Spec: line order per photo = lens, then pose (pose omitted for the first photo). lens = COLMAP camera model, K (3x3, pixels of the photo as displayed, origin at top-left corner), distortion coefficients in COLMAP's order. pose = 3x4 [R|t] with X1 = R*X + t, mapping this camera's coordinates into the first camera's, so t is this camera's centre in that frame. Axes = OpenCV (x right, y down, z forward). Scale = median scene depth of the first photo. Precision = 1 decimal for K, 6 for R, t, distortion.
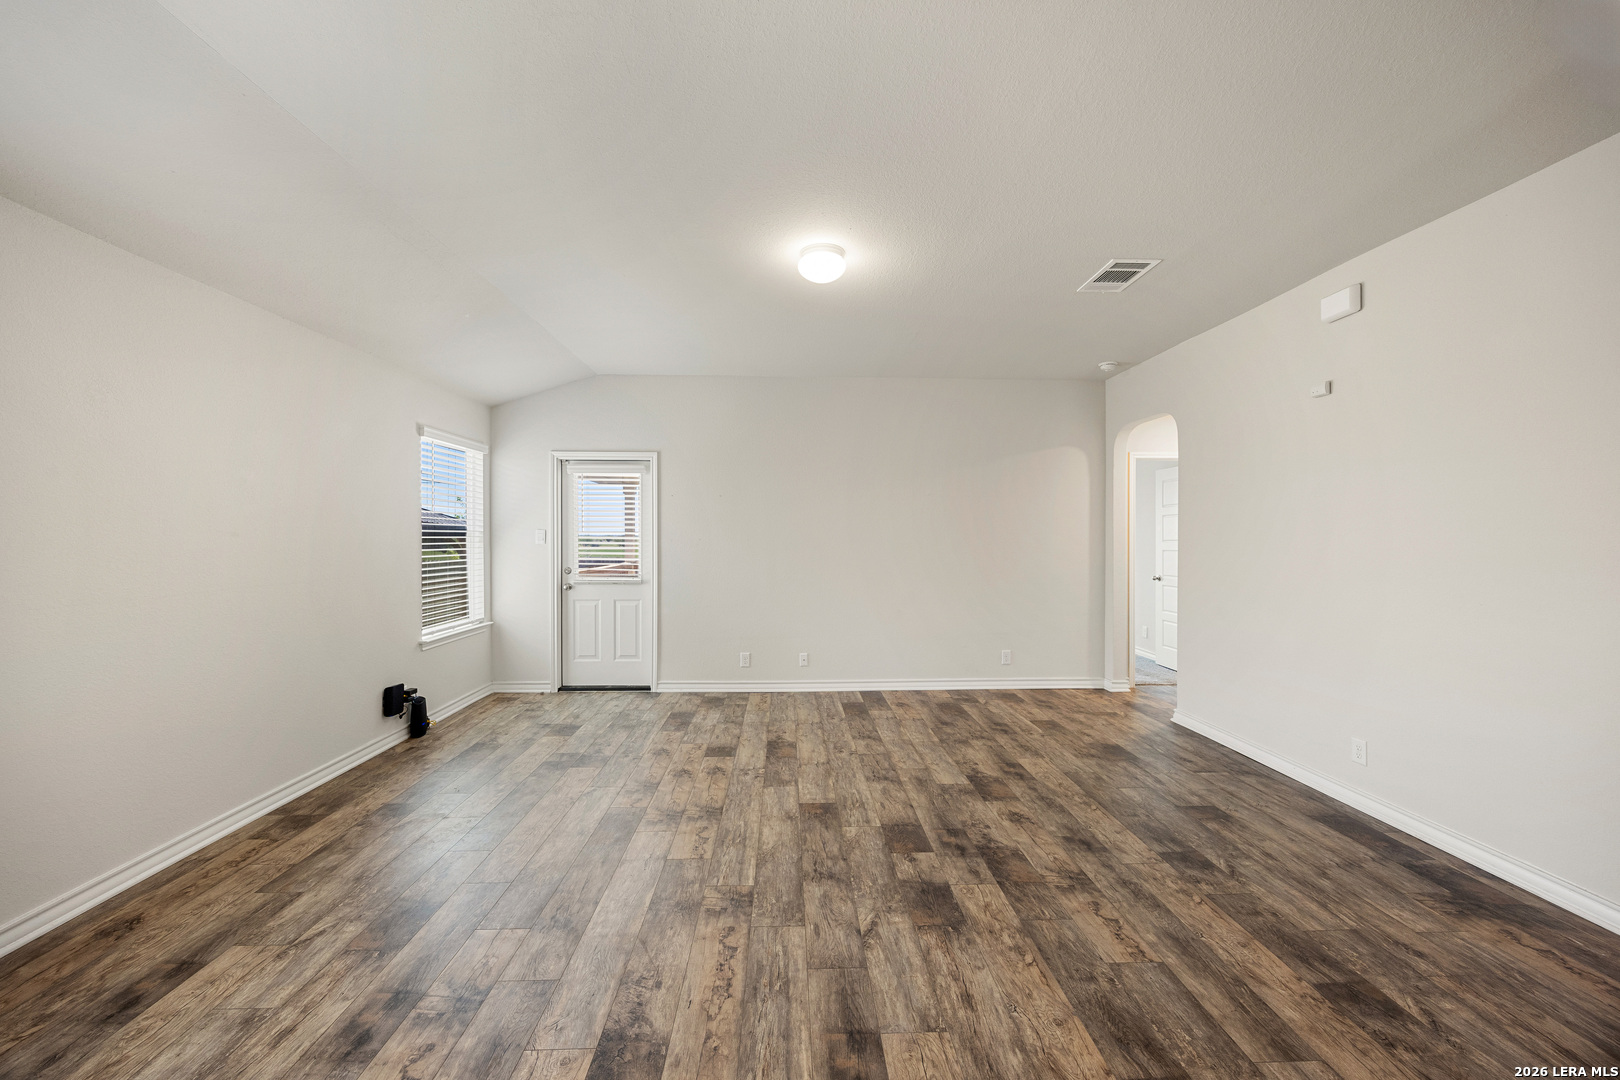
lens RADIAL K [[617.7, 0, 809.4], [0, 617.7, 541.0], [0, 0, 1]] dist [-0.003840, 0.000957]
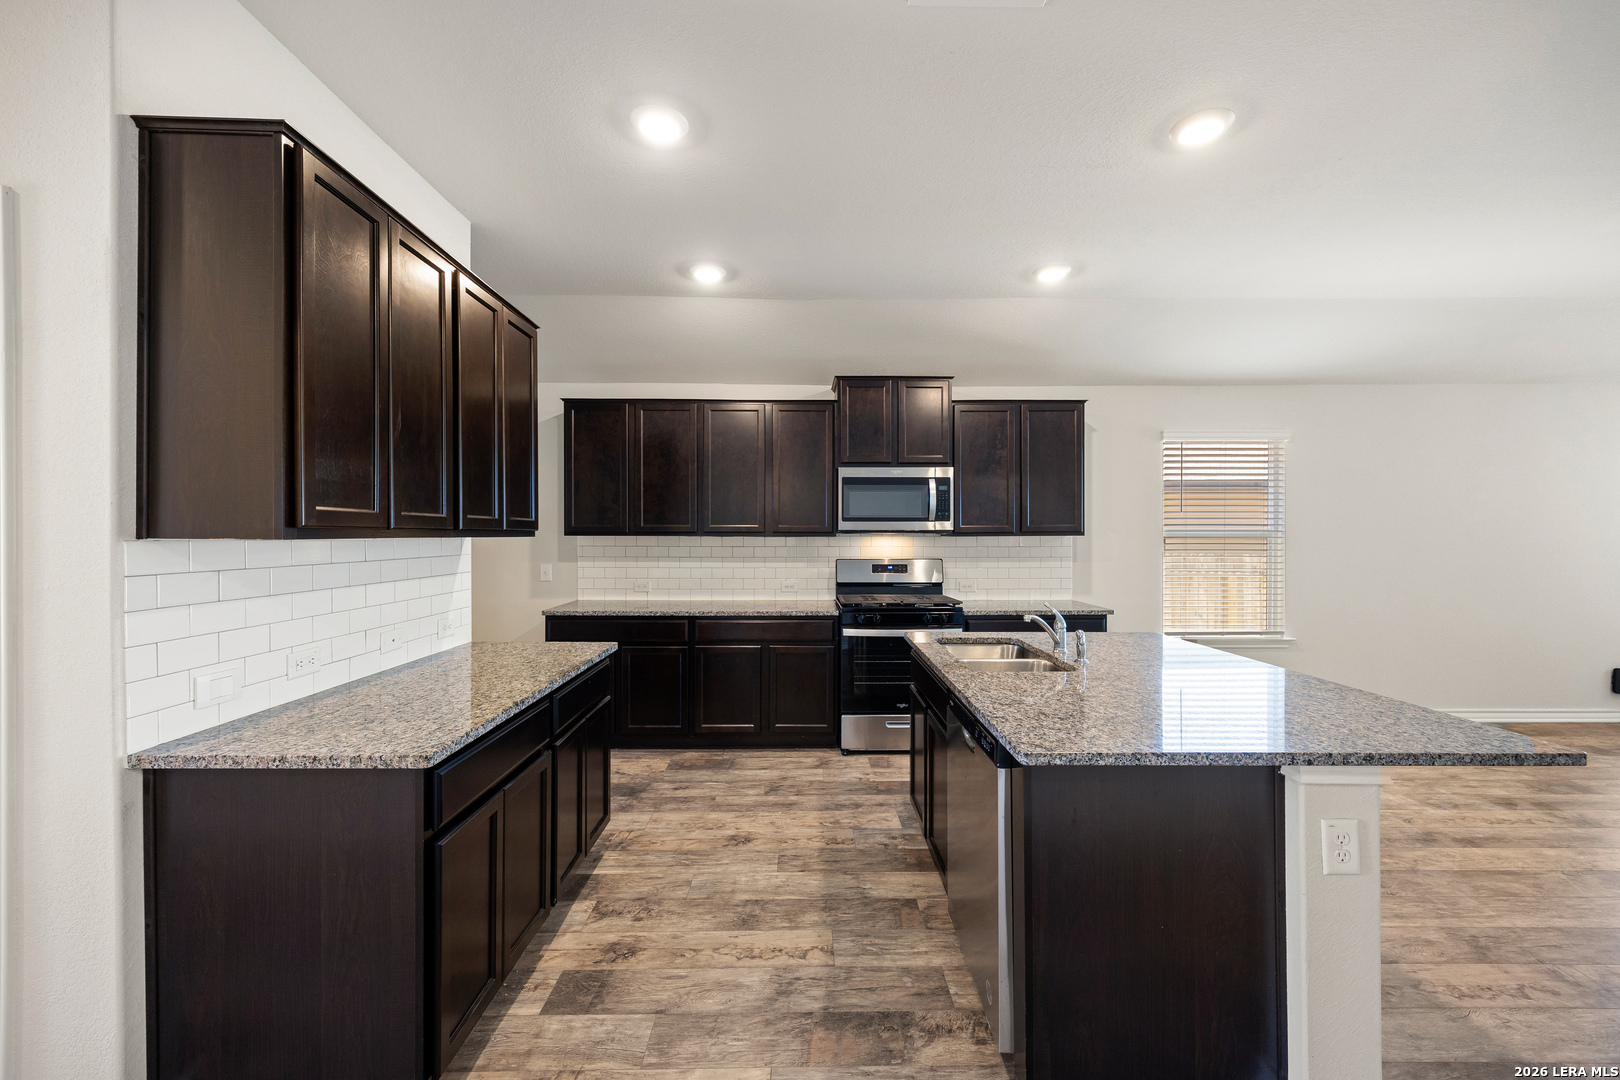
lens RADIAL K [[636.0, 0, 809.1], [0, 636.0, 533.2], [0, 0, 1]] dist [0.002075, 0.000192]
pose [[-0.027403, -0.000327, -0.999624, 0.692205], [-0.006844, 0.999977, -0.000139, -0.003719], [0.999601, 0.006837, -0.027405, -0.593385]]
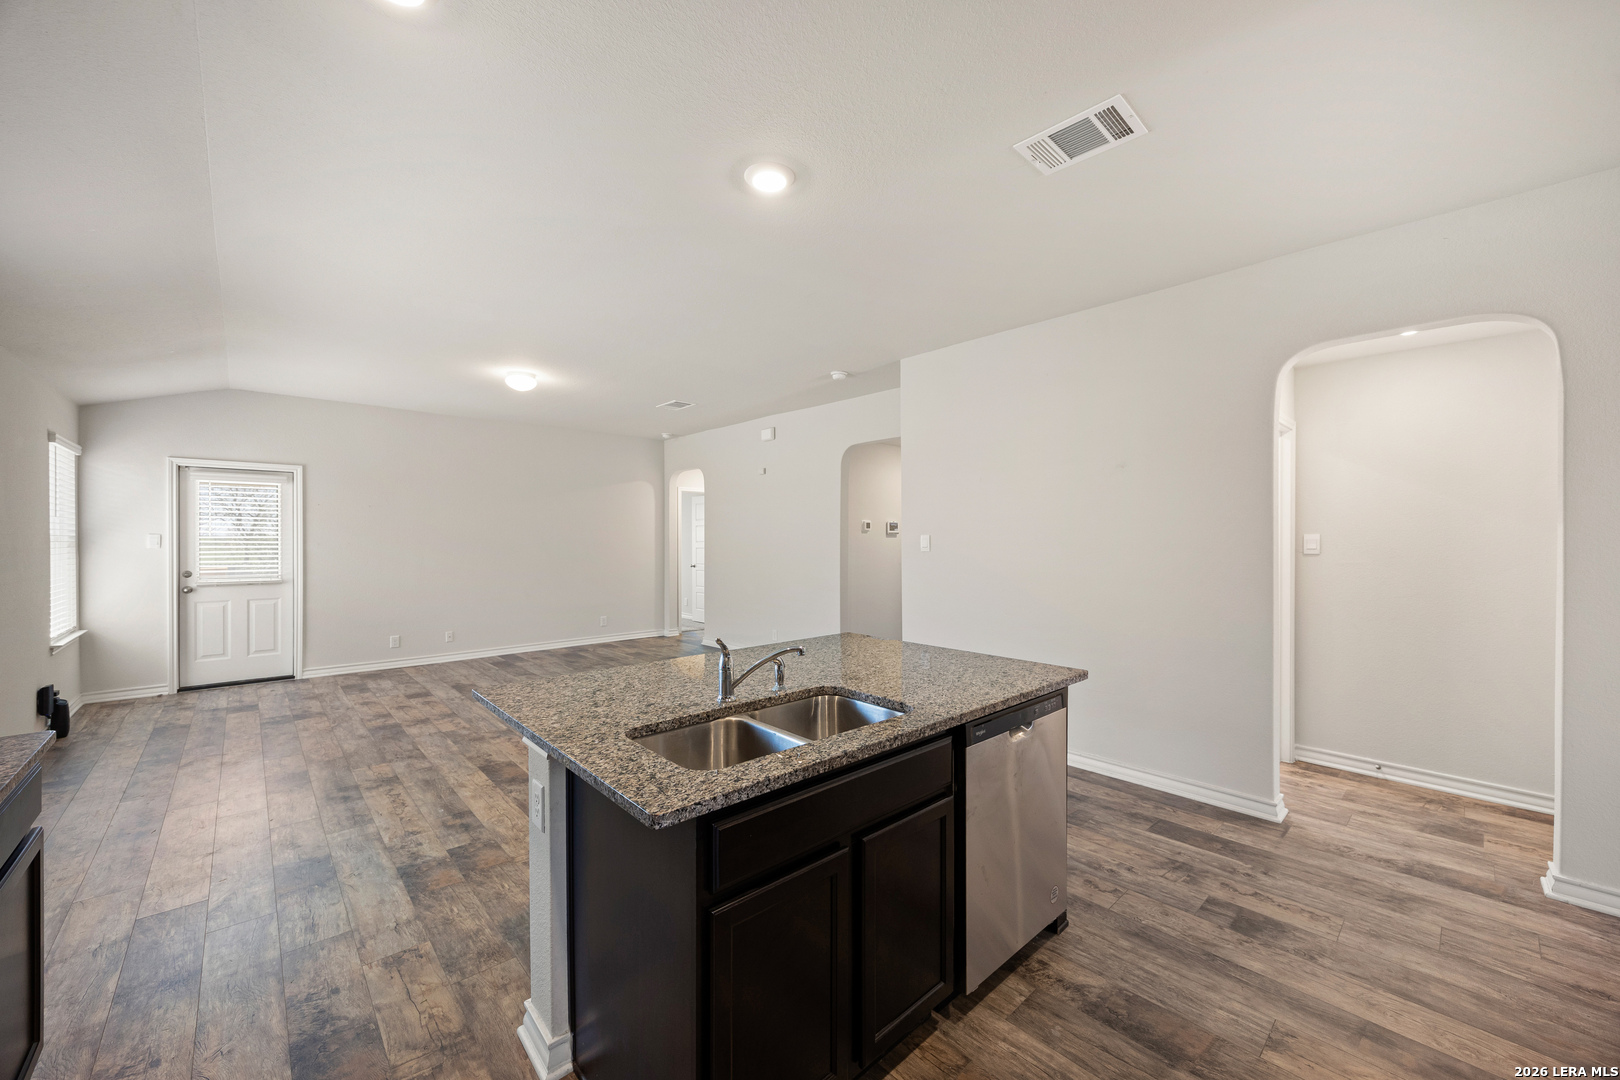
lens RADIAL K [[617.7, 0, 809.2], [0, 617.7, 539.8], [0, 0, 1]] dist [-0.003840, 0.000957]
pose [[0.761684, -0.004427, 0.647934, -0.466725], [0.006053, 0.999982, -0.000284, -0.004573], [-0.647921, 0.004138, 0.761696, -0.789729]]
